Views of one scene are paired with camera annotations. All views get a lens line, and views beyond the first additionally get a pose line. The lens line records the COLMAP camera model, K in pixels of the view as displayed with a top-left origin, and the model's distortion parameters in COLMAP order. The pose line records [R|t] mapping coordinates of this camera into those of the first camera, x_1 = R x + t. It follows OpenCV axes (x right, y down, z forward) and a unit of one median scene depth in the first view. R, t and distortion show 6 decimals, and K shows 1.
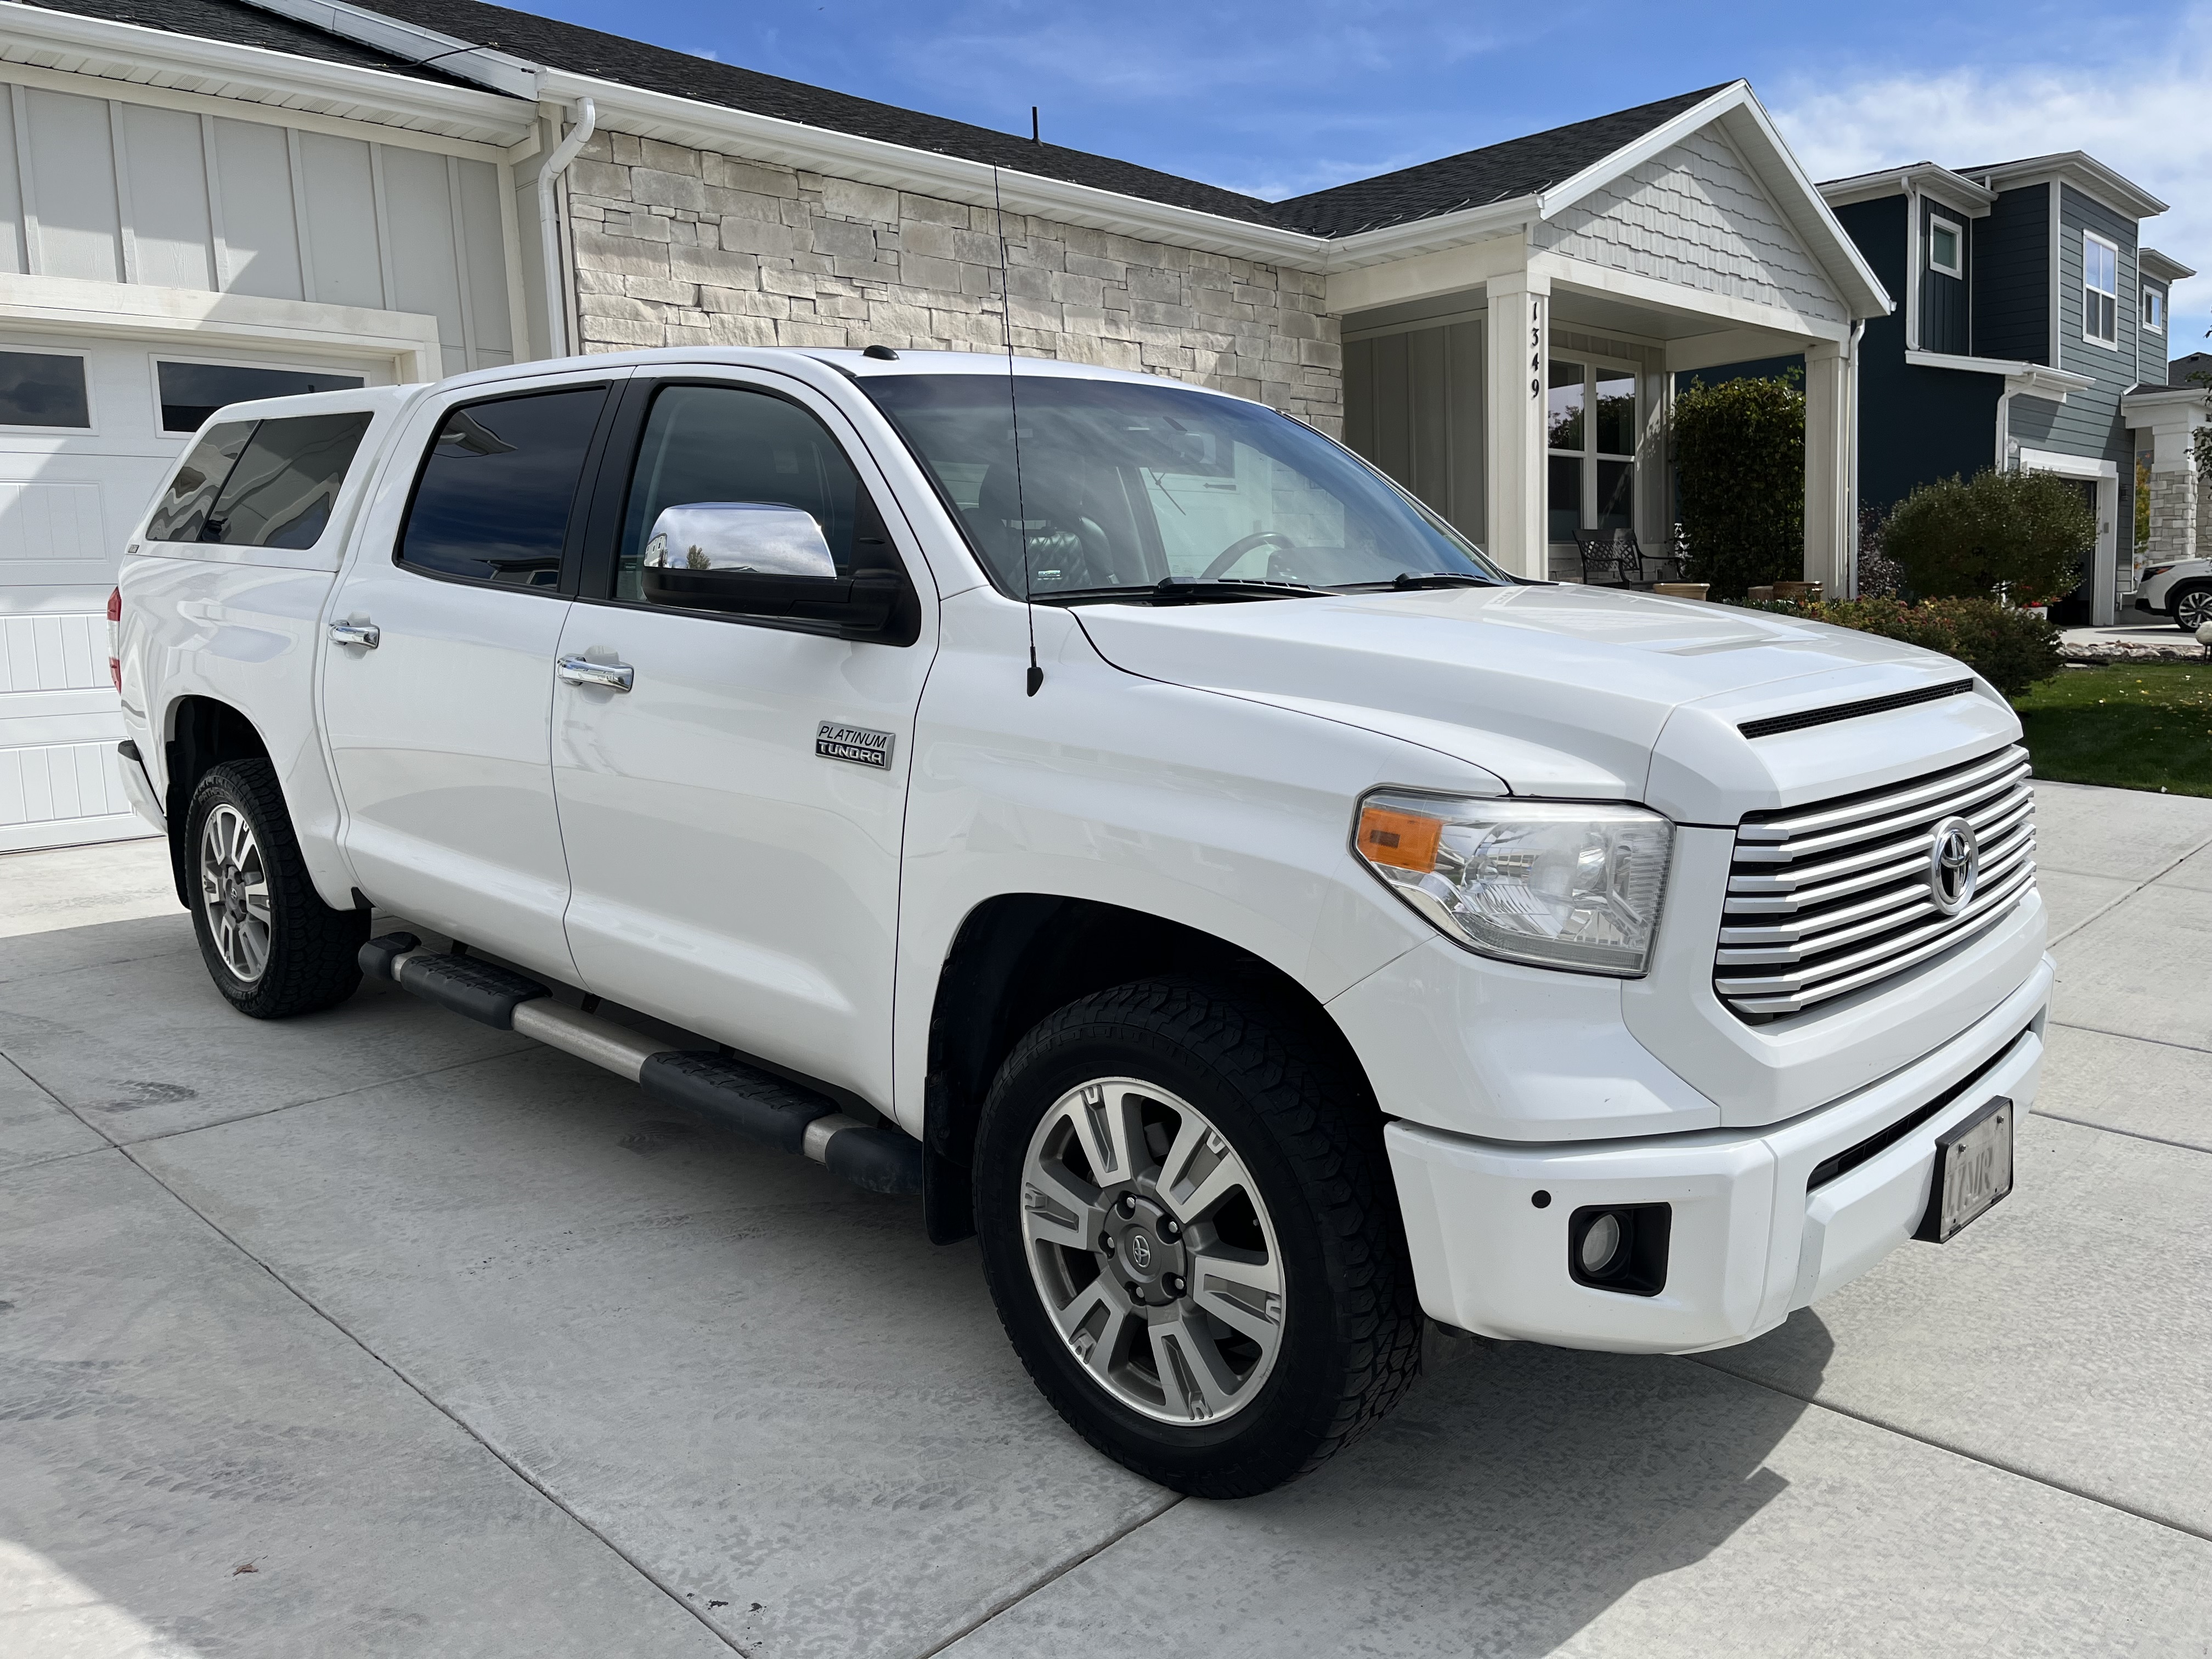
lens RADIAL K [[1681.3, 0, 1111.4], [0, 1681.3, 809.7], [0, 0, 1]] dist [0.062798, -0.093995]
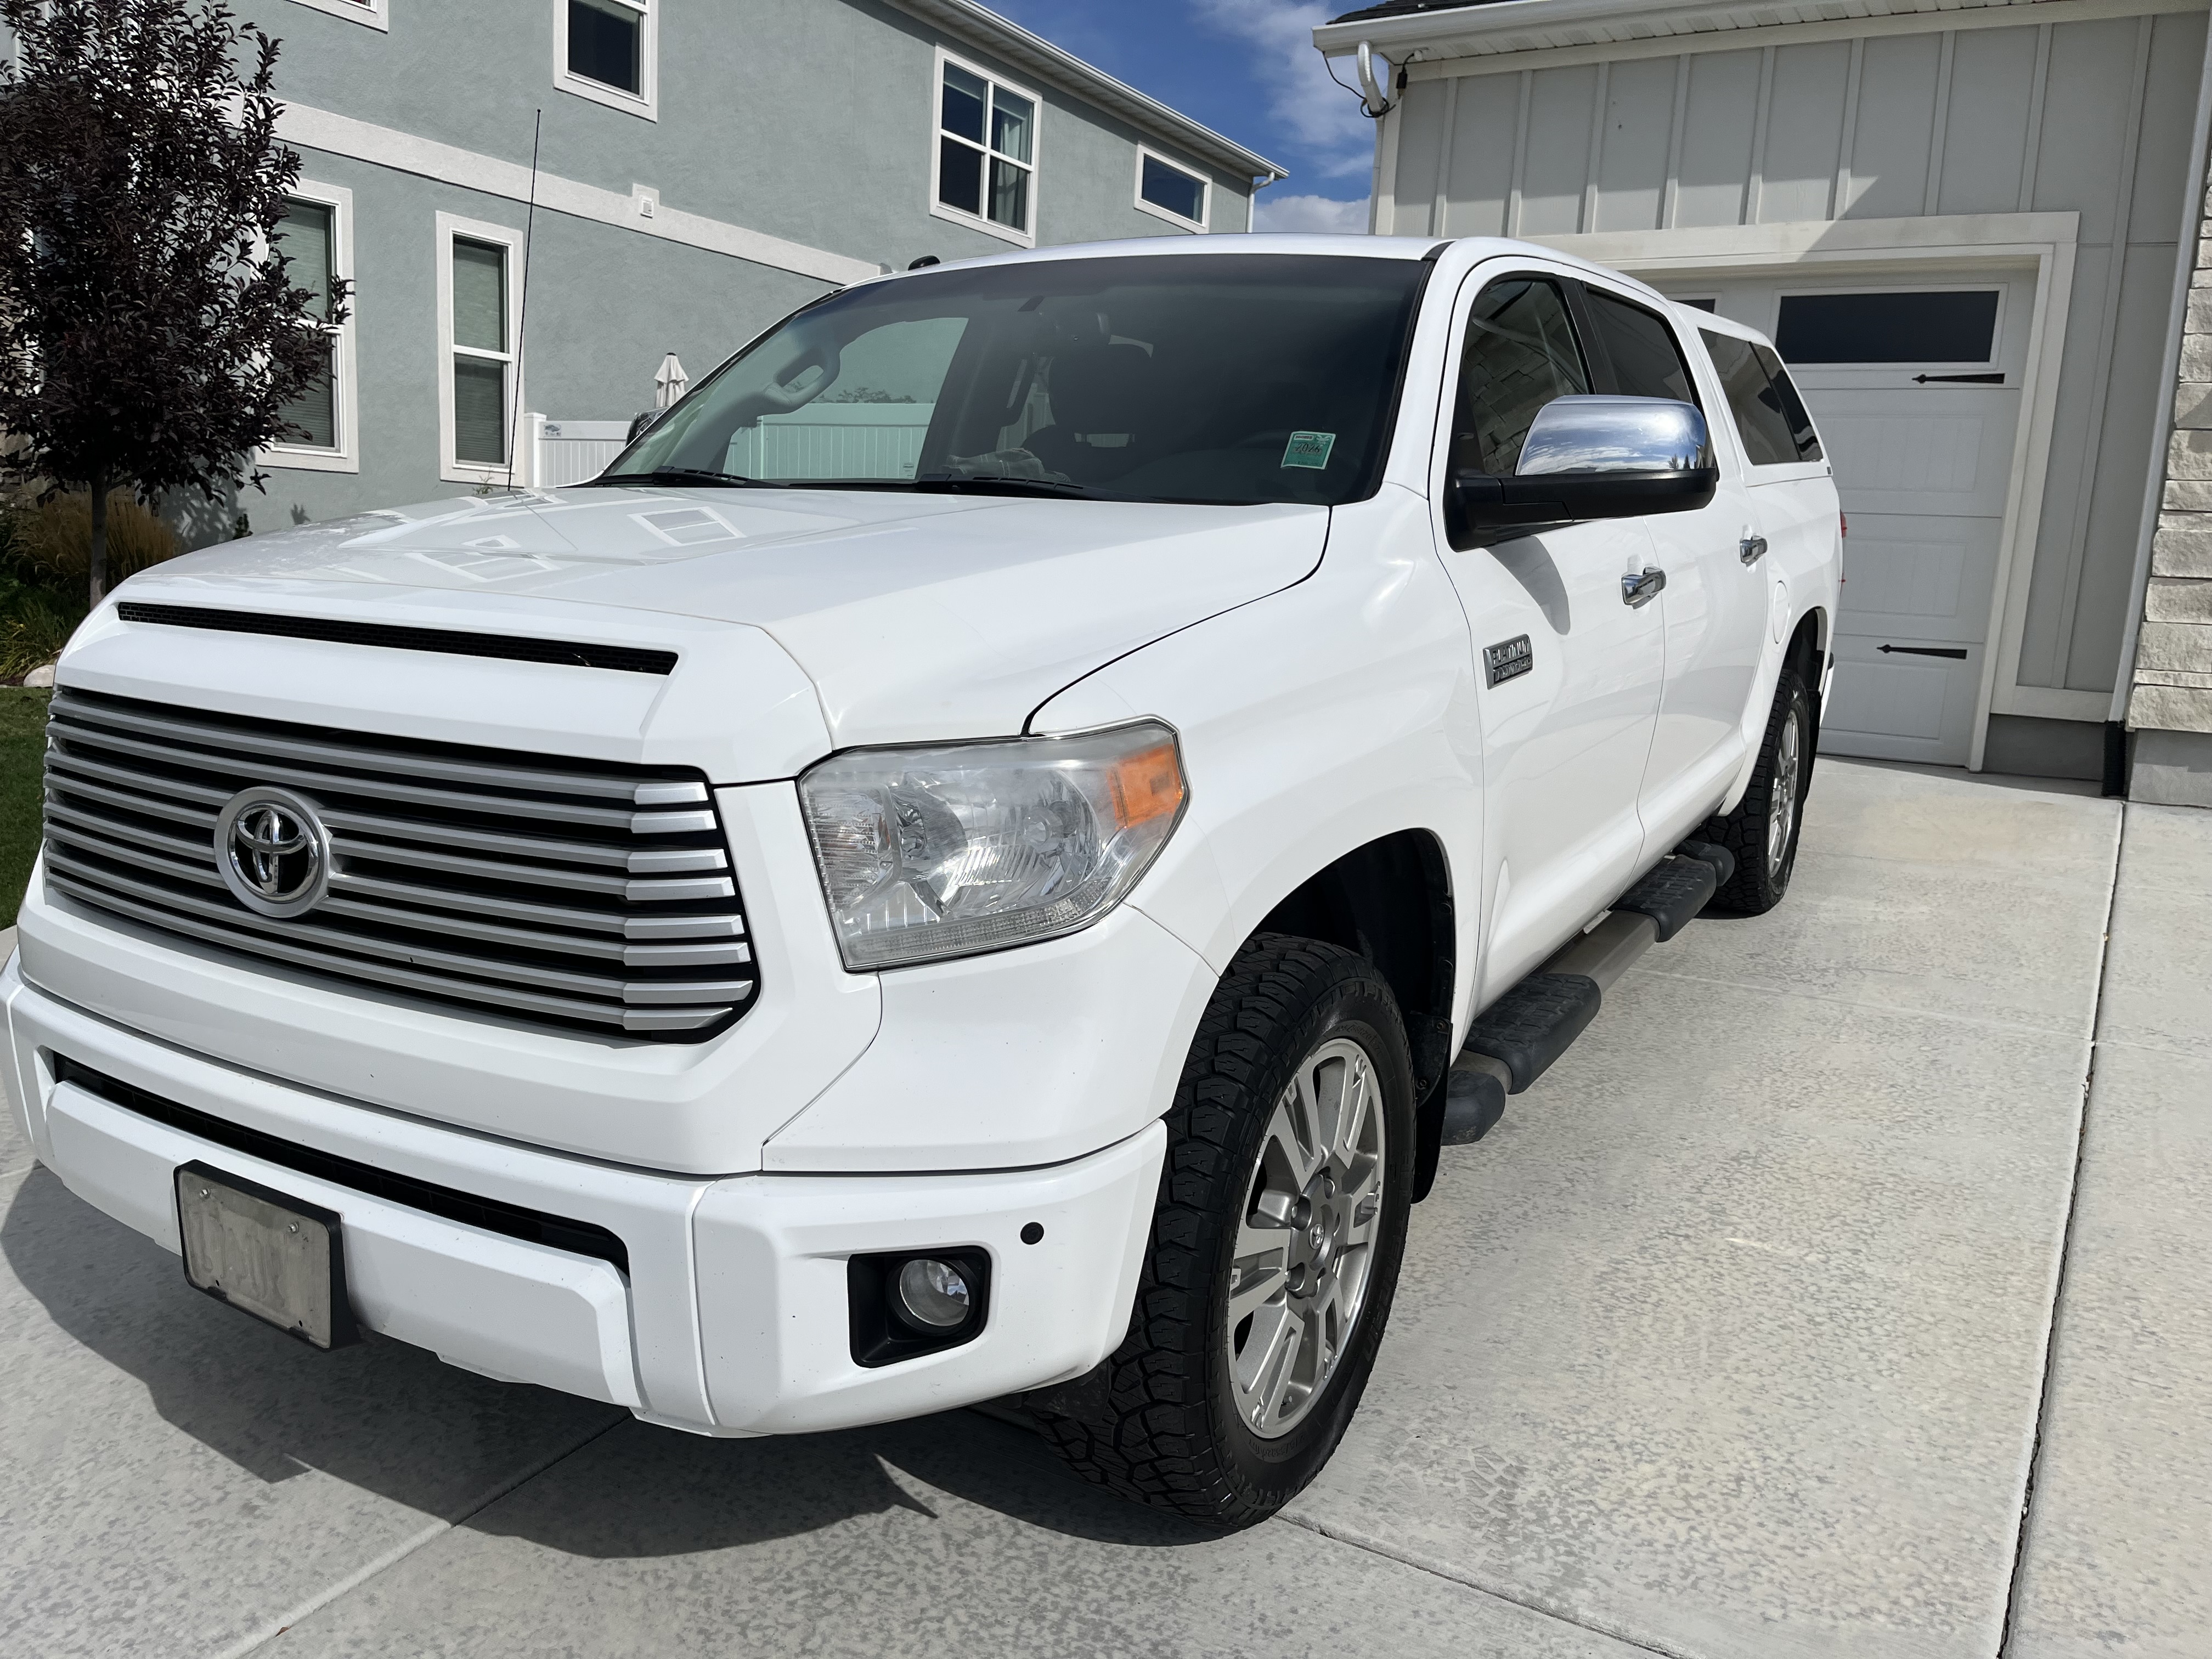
lens RADIAL K [[1681.3, 0, 1116.2], [0, 1681.3, 850.4], [0, 0, 1]] dist [0.062798, -0.093995]
pose [[0.212884, 0.221205, -0.951708, 0.373867], [-0.173208, 0.967153, 0.186051, -0.049763], [0.961603, 0.125237, 0.244206, 0.343185]]
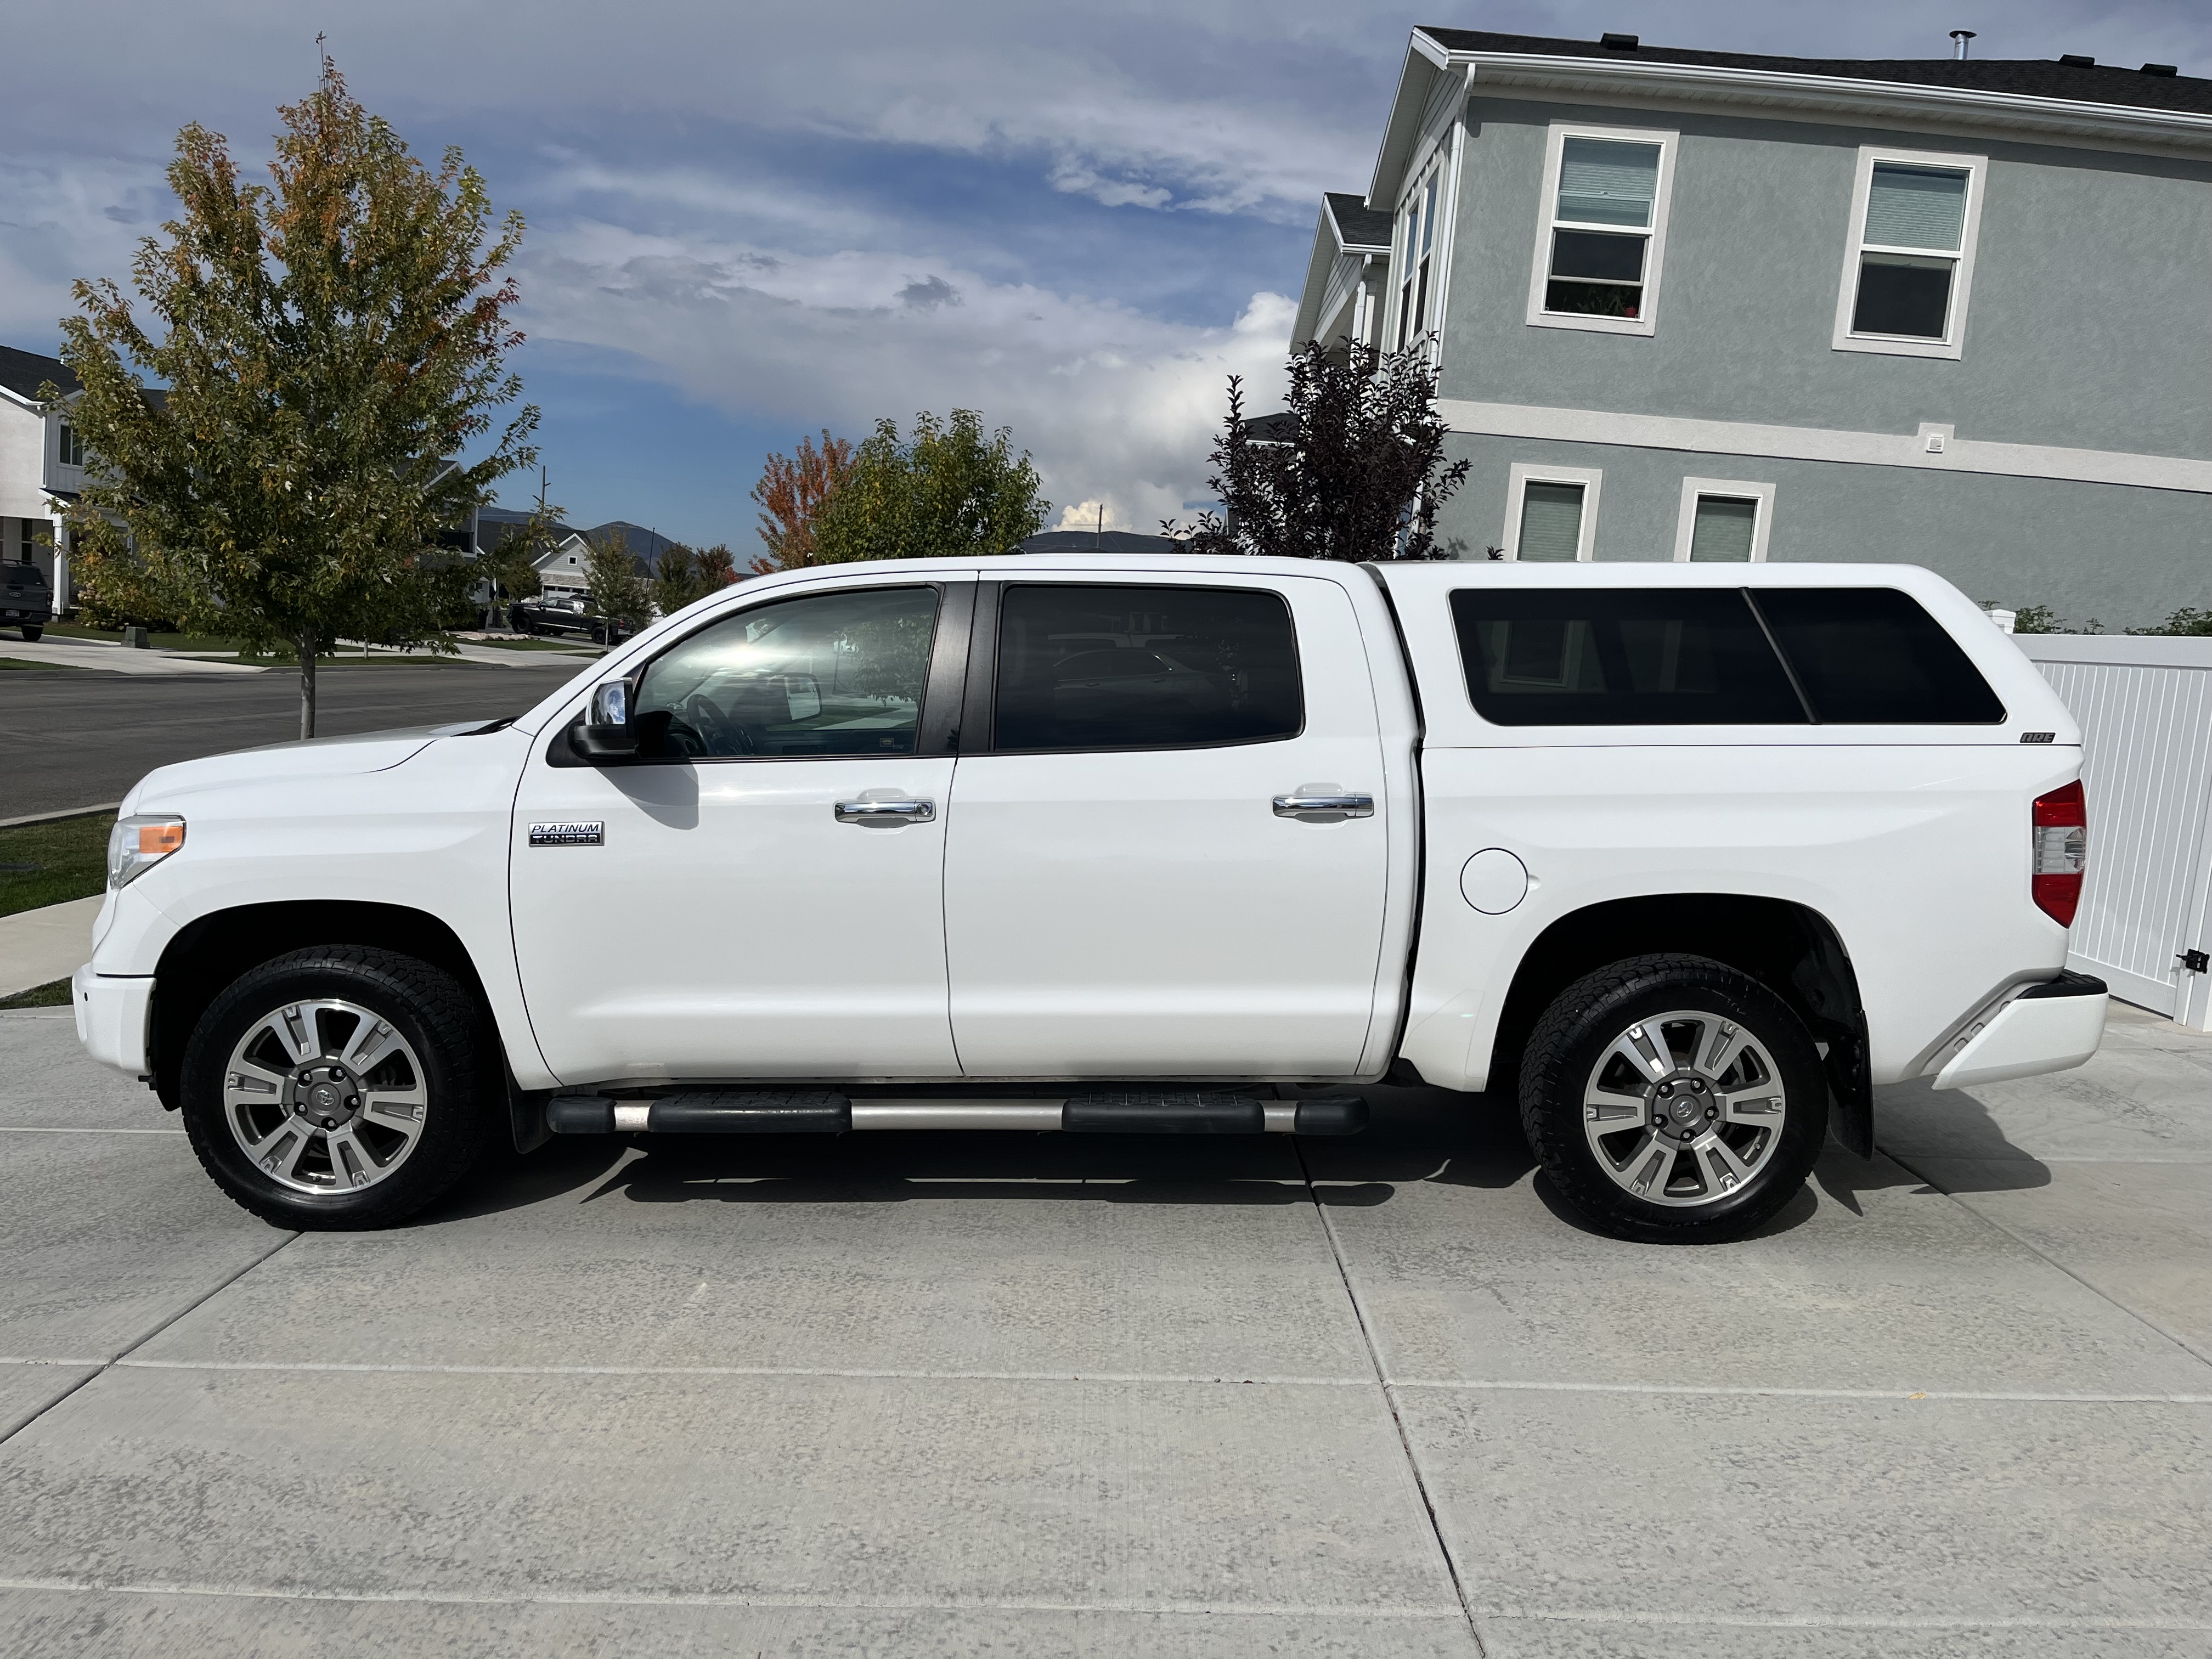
lens RADIAL K [[1681.3, 0, 1107.1], [0, 1681.3, 847.0], [0, 0, 1]] dist [0.062798, -0.093995]
pose [[-0.733270, 0.071277, -0.676191, 0.315443], [-0.123580, 0.963955, 0.235622, -0.188257], [0.668612, 0.256339, -0.698032, 0.992539]]
